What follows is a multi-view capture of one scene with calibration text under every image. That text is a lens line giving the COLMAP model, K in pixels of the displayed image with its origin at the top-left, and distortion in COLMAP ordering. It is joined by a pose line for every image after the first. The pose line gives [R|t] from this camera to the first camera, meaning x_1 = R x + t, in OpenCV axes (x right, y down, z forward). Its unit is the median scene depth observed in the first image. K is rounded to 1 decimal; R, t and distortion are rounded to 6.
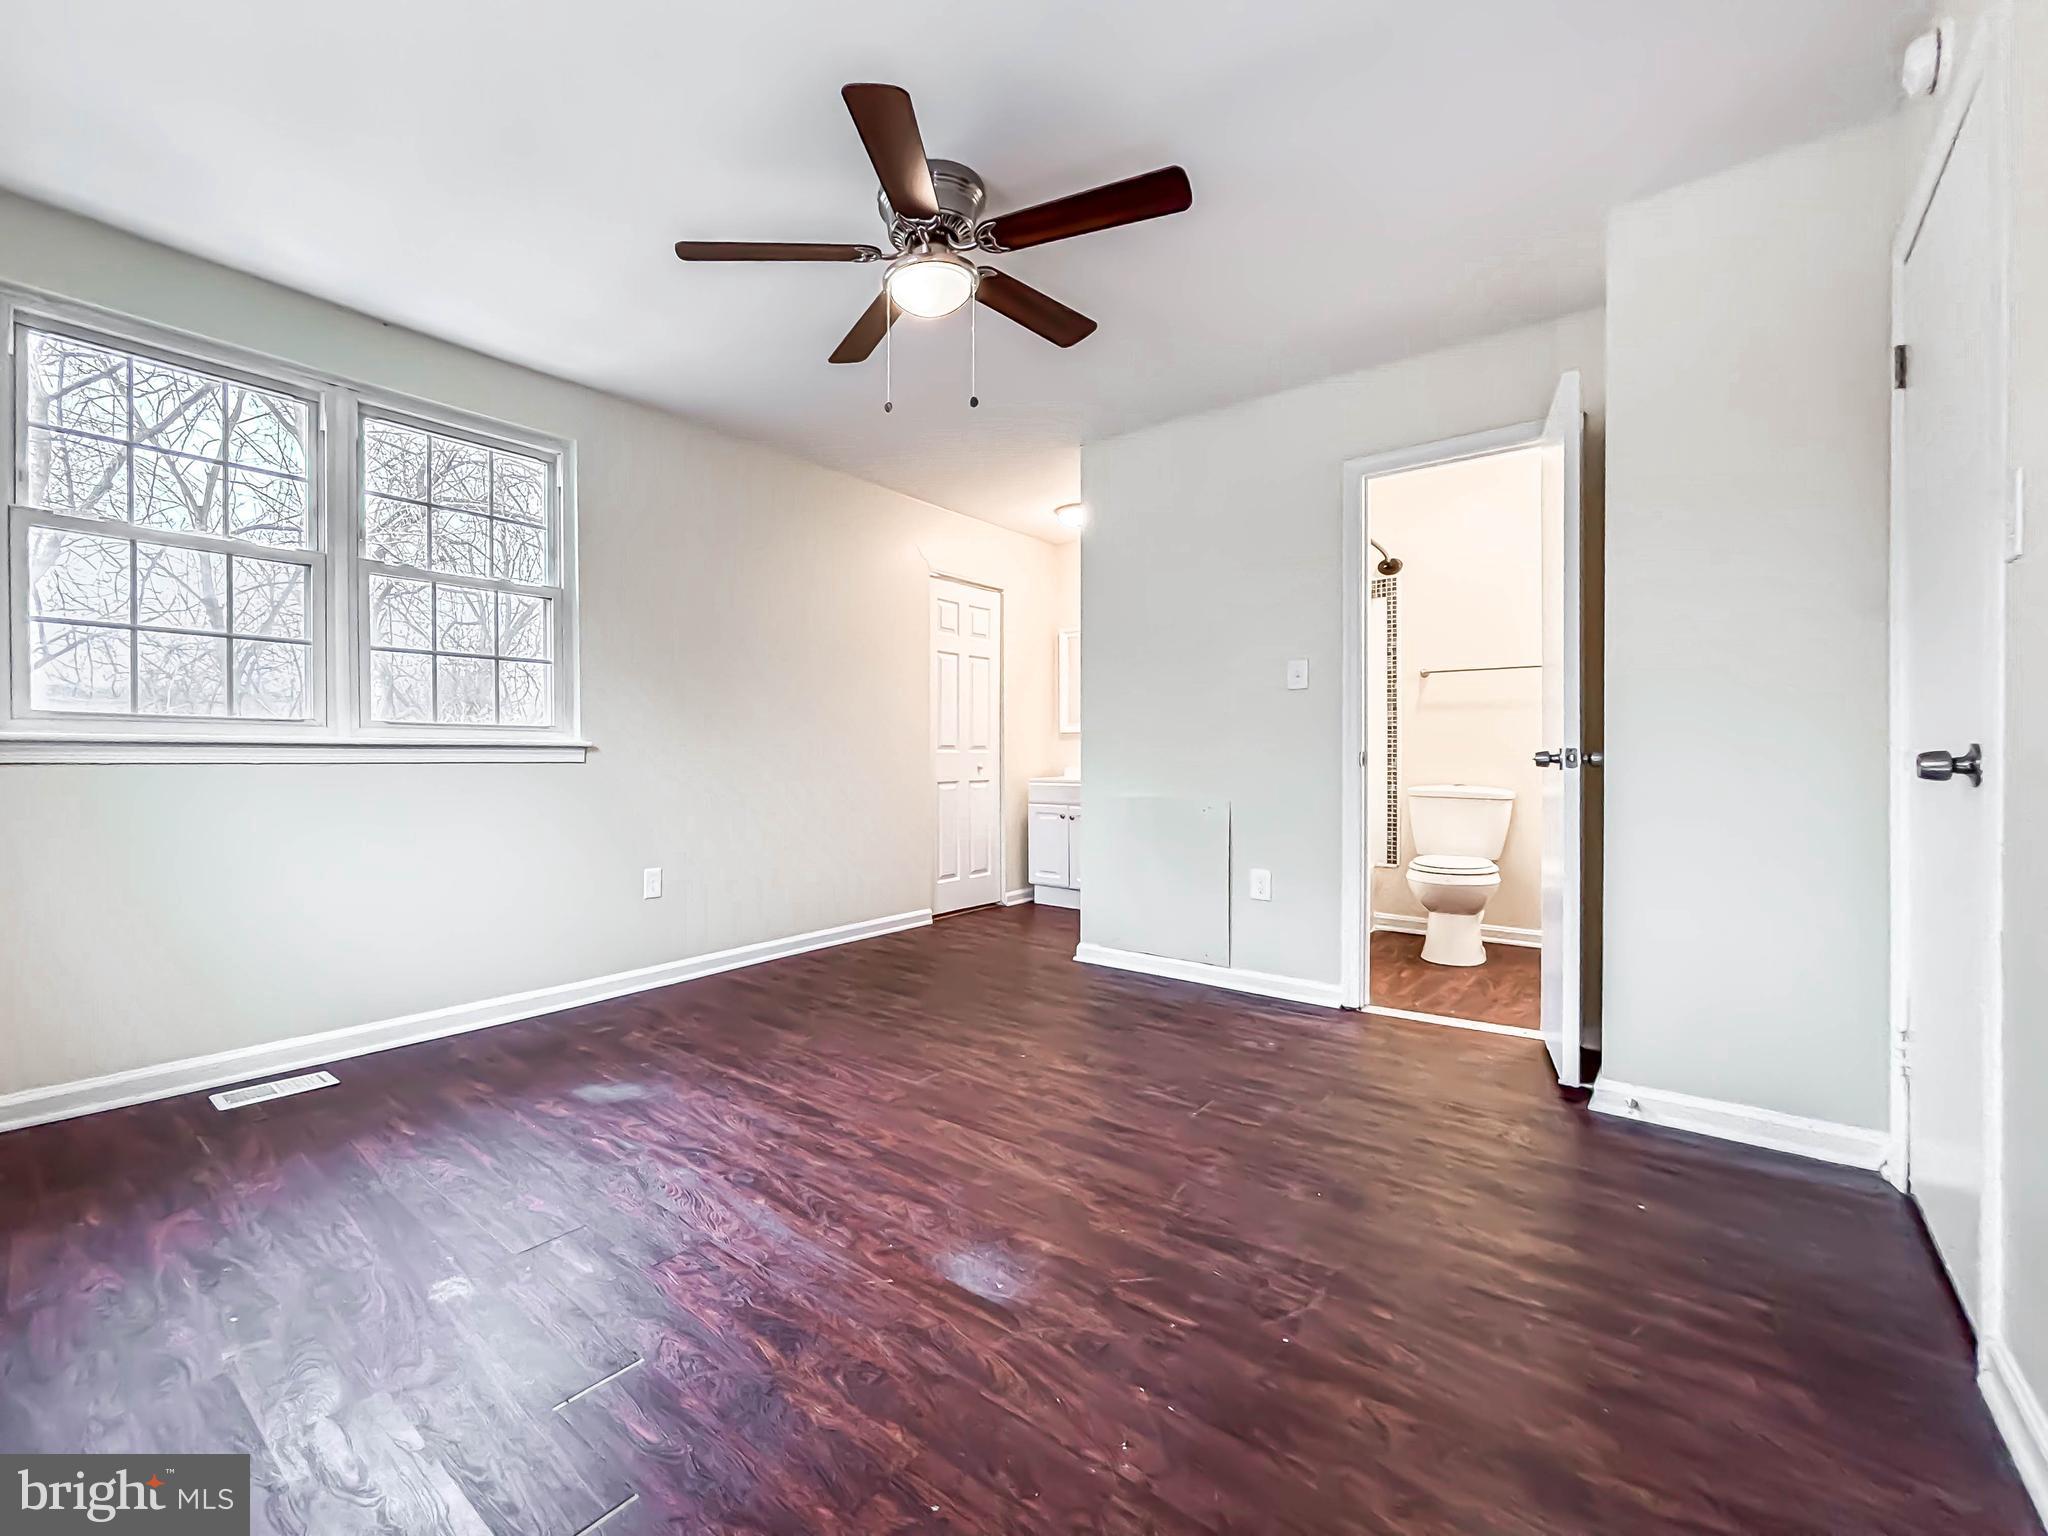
lens RADIAL K [[864.4, 0, 922.0], [0, 864.4, 768.5], [0, 0, 1]] dist [0.006736, -0.000797]
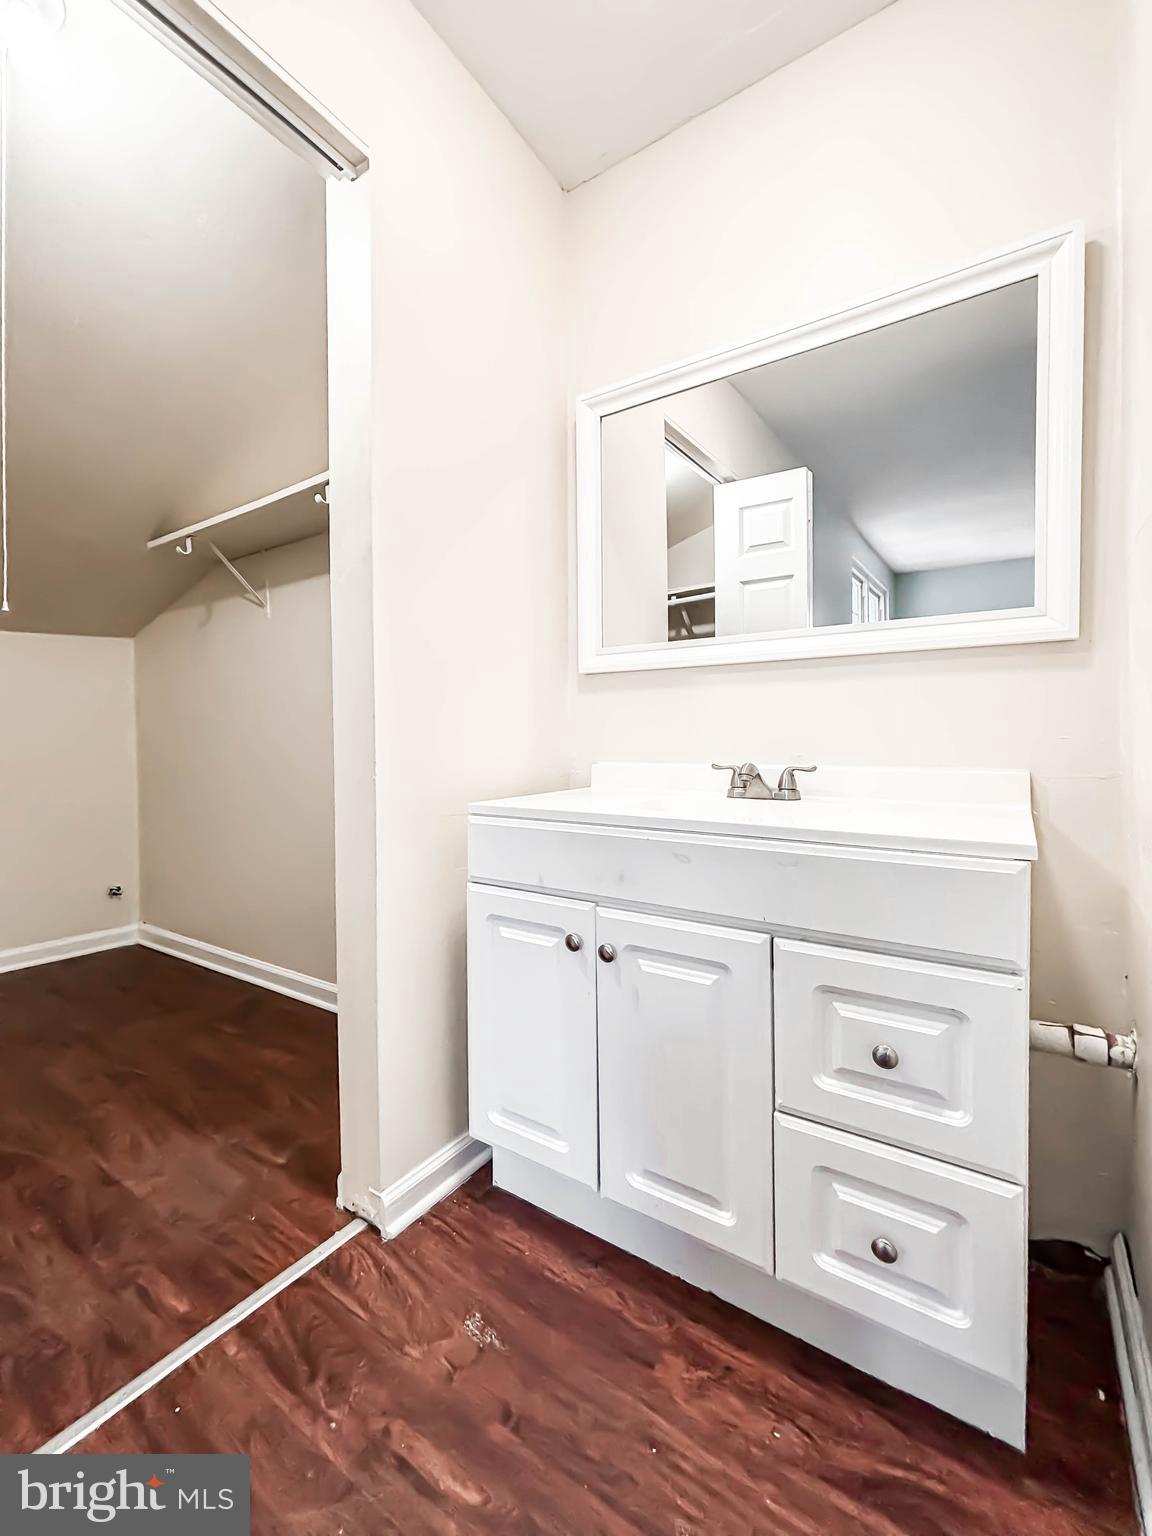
lens RADIAL K [[648.3, 0, 569.7], [0, 648.3, 766.0], [0, 0, 1]] dist [0.006736, -0.000797]
pose [[0.994022, 0.001357, 0.109174, 0.316504], [-0.000863, 0.999989, -0.004575, 0.000023], [-0.109179, 0.004453, 0.994012, 1.811711]]
